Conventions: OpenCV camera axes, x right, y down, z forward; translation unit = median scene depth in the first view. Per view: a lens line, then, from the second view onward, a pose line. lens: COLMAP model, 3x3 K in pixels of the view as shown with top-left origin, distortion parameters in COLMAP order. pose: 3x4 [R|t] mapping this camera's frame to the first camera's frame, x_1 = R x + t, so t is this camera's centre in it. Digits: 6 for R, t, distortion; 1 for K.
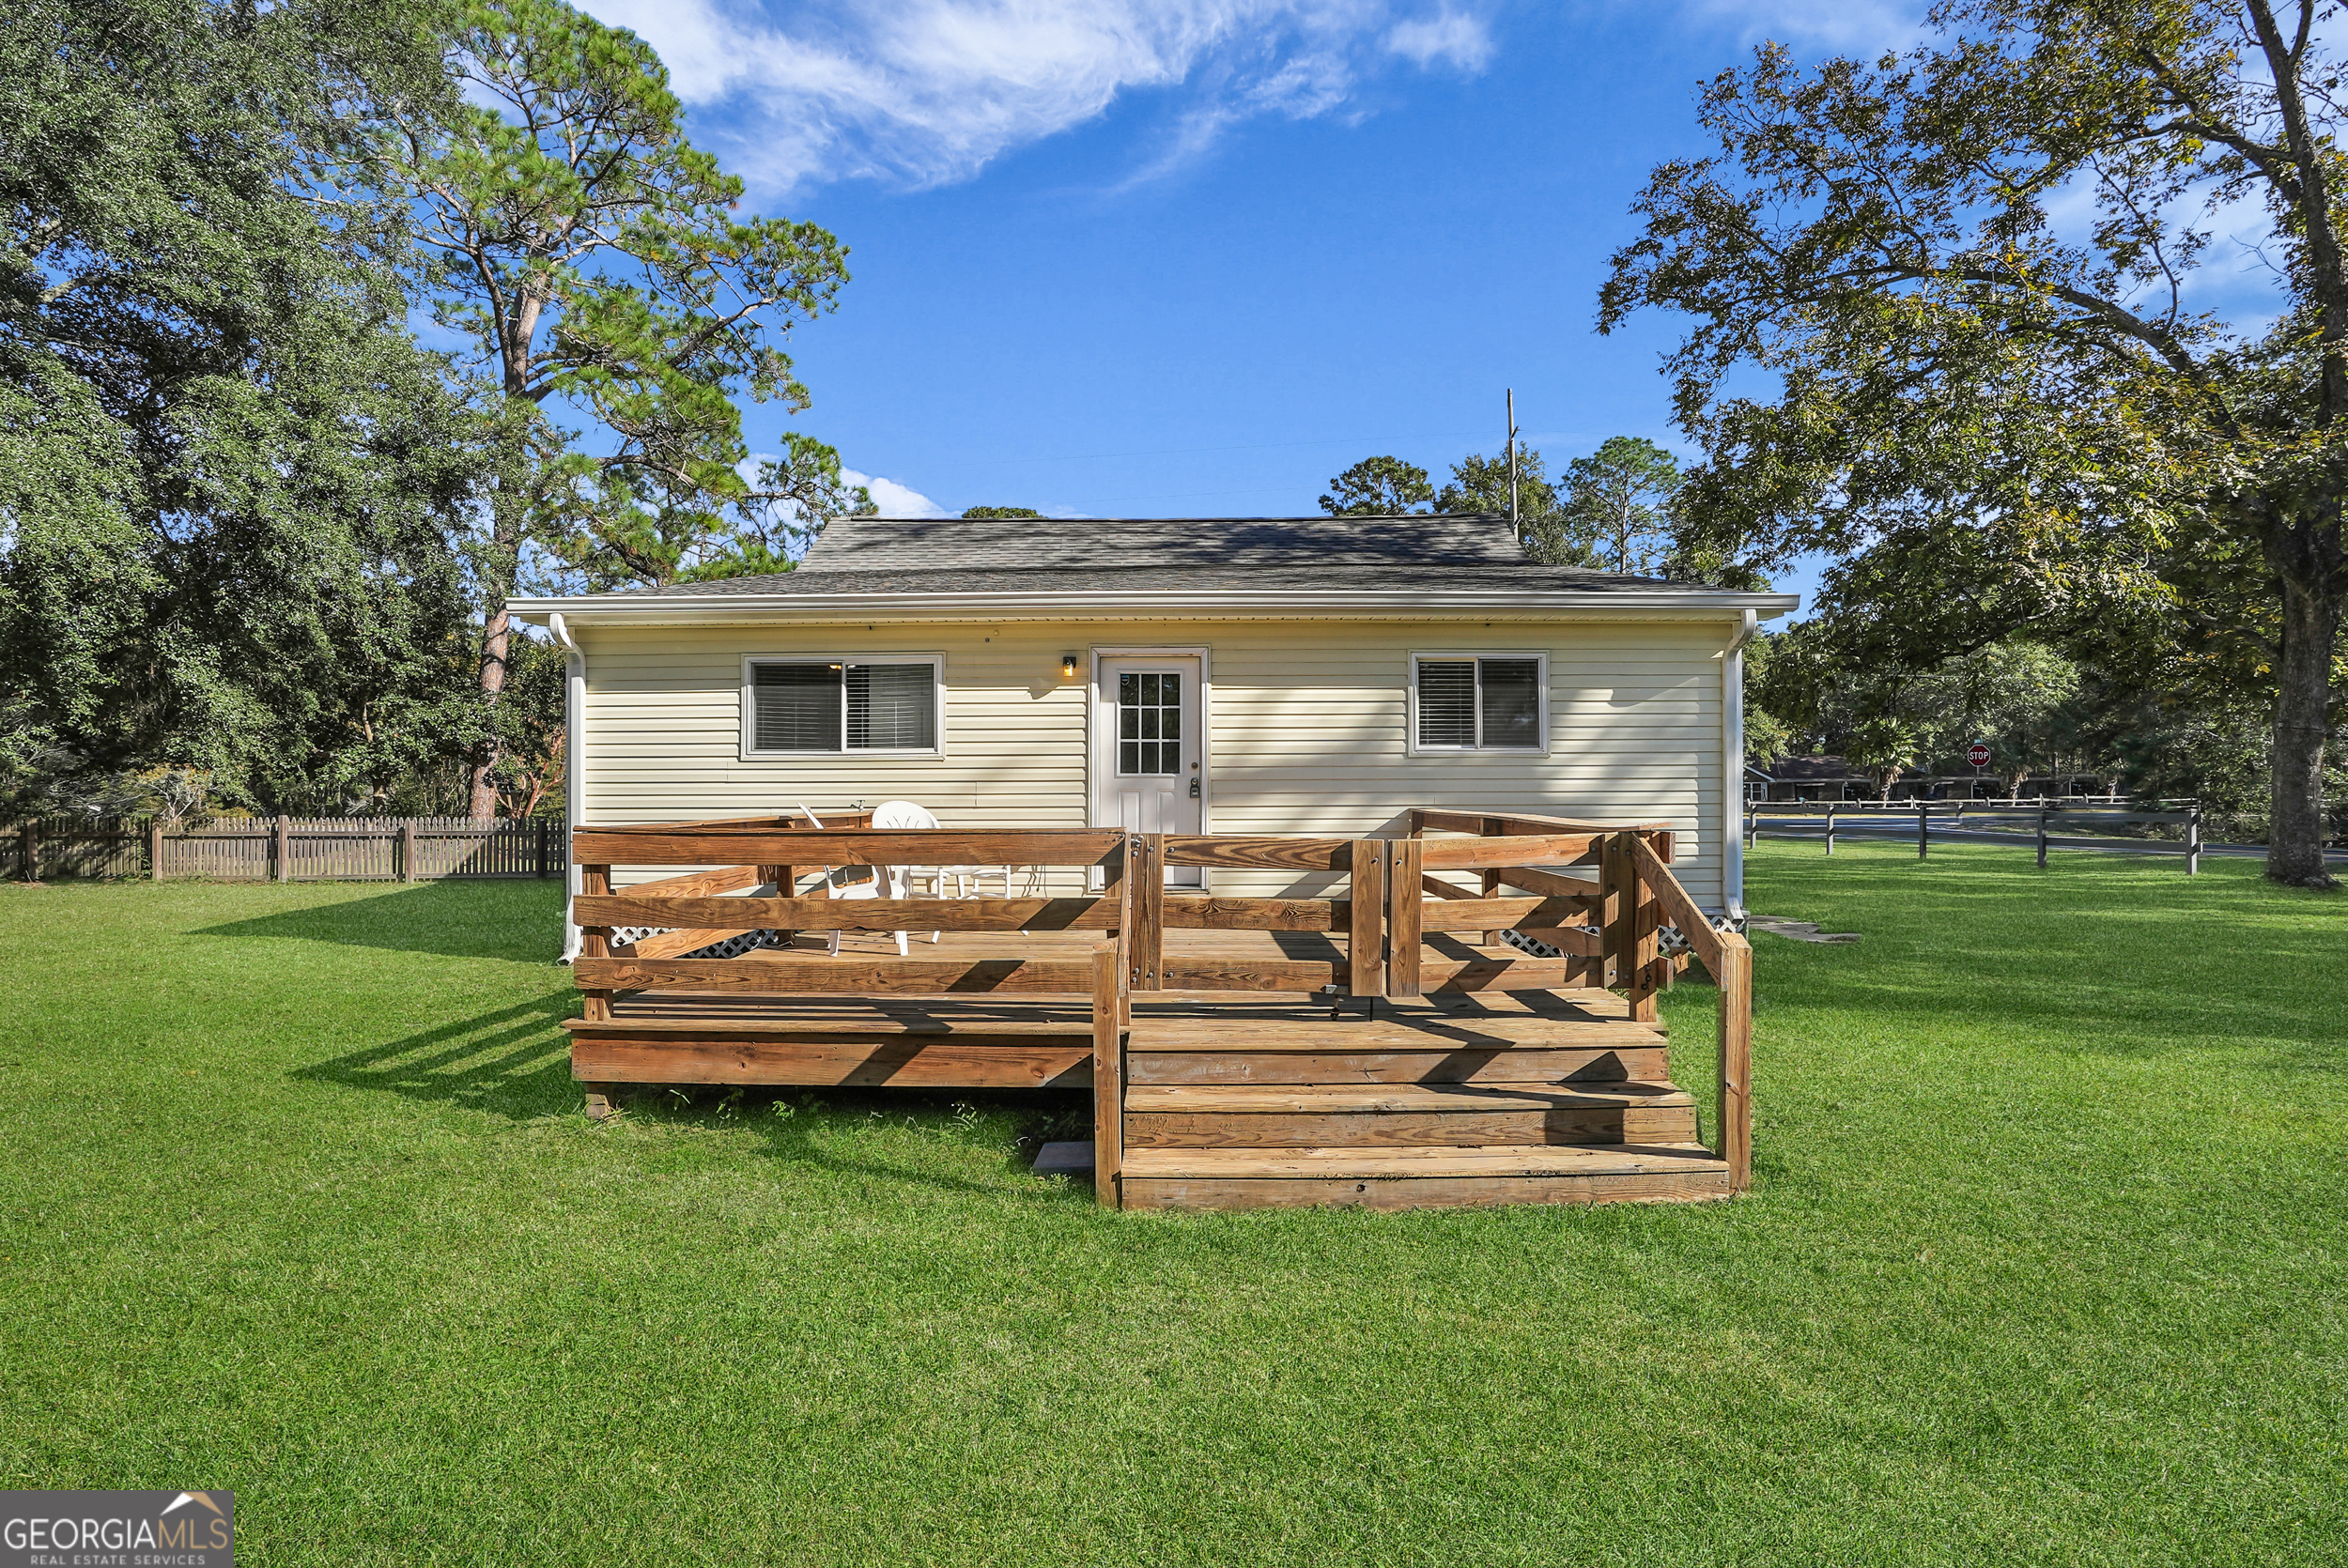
lens RADIAL K [[1089.0, 0, 1174.0], [0, 1089.0, 784.0], [0, 0, 1]] dist [-0.071095, 0.032912]
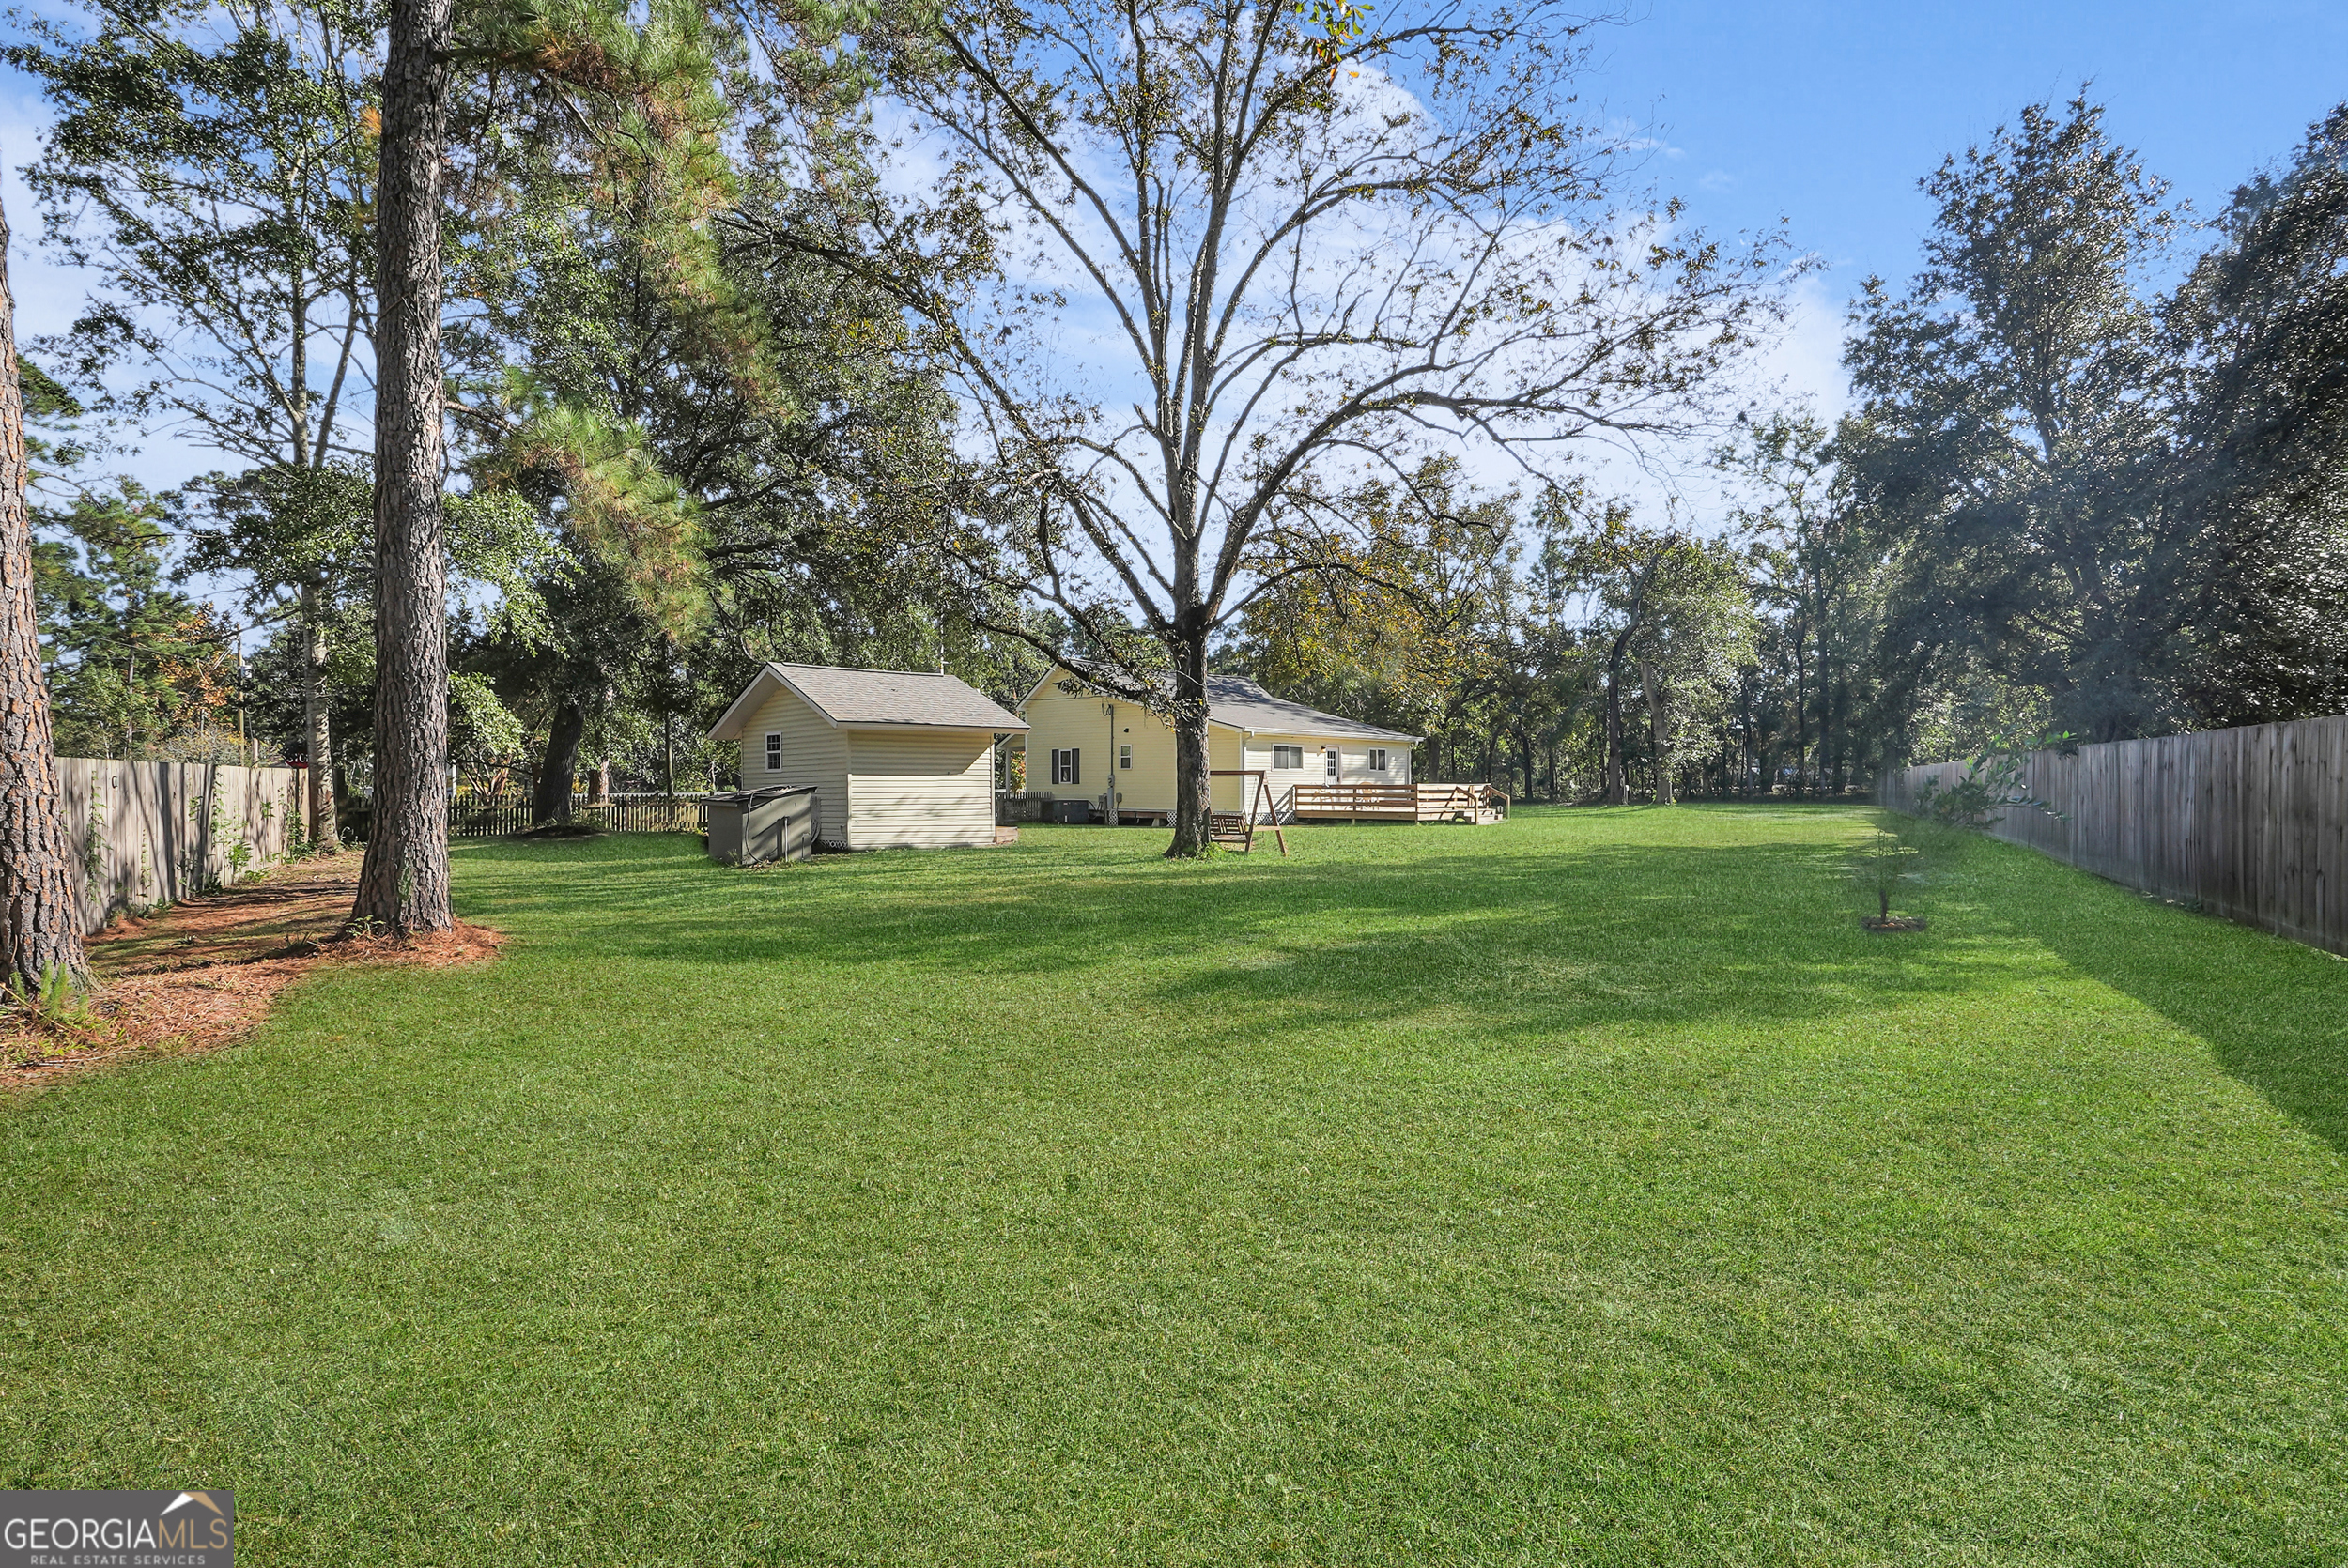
lens RADIAL K [[1089.0, 0, 1174.0], [0, 1089.0, 784.0], [0, 0, 1]] dist [-0.071095, 0.032912]
pose [[0.677230, 0.001470, 0.735770, -3.353067], [-0.007453, 0.999960, 0.004863, 0.006932], [-0.735734, -0.008777, 0.677214, -1.293997]]
